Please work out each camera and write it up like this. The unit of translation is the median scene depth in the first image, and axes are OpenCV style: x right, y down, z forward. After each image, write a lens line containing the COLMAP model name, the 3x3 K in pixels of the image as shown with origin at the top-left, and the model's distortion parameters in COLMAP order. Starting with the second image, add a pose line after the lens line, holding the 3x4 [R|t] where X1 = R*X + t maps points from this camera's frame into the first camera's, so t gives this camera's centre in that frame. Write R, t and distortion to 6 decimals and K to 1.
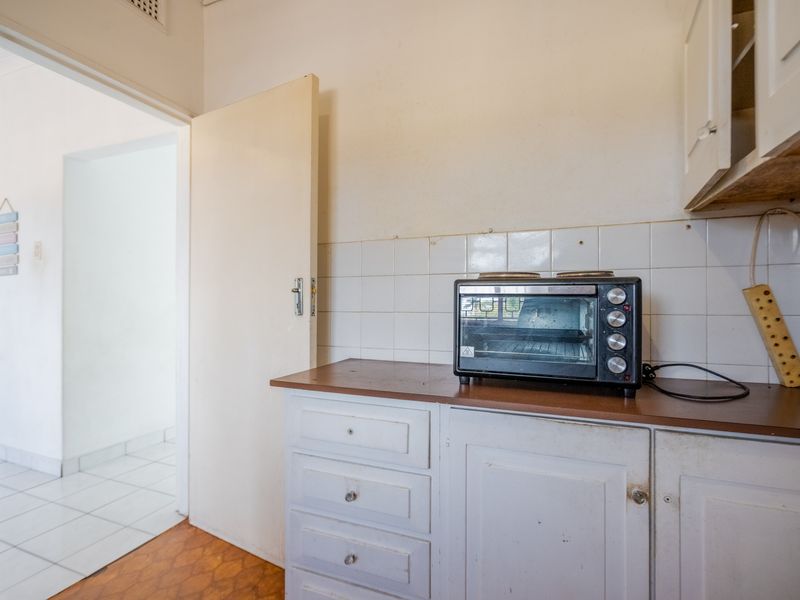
lens RADIAL K [[408.2, 0, 398.3], [0, 408.2, 303.7], [0, 0, 1]] dist [-0.003393, 0.003144]
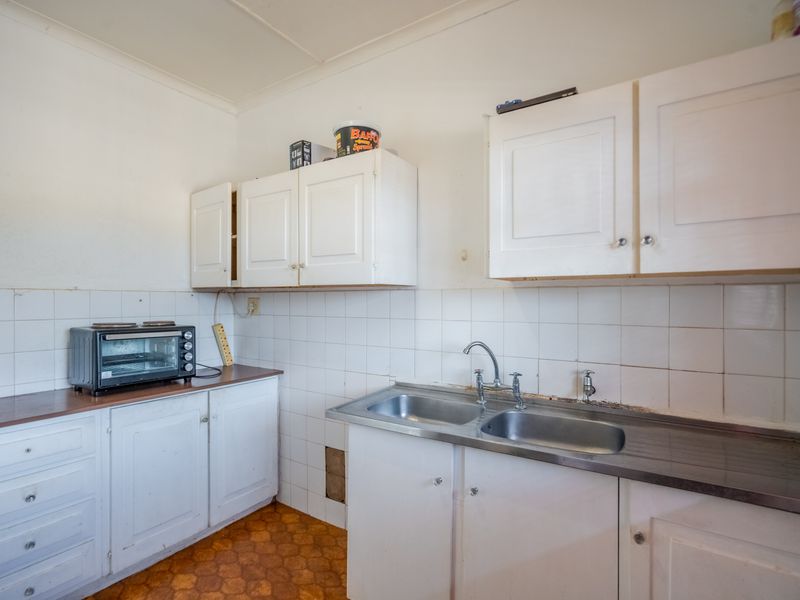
lens RADIAL K [[408.2, 0, 395.5], [0, 408.2, 301.1], [0, 0, 1]] dist [-0.003393, 0.003144]
pose [[0.192397, 0.001372, 0.981316, -1.191962], [0.002576, 0.999995, -0.001903, -0.167437], [-0.981314, 0.002894, 0.192393, -0.432473]]
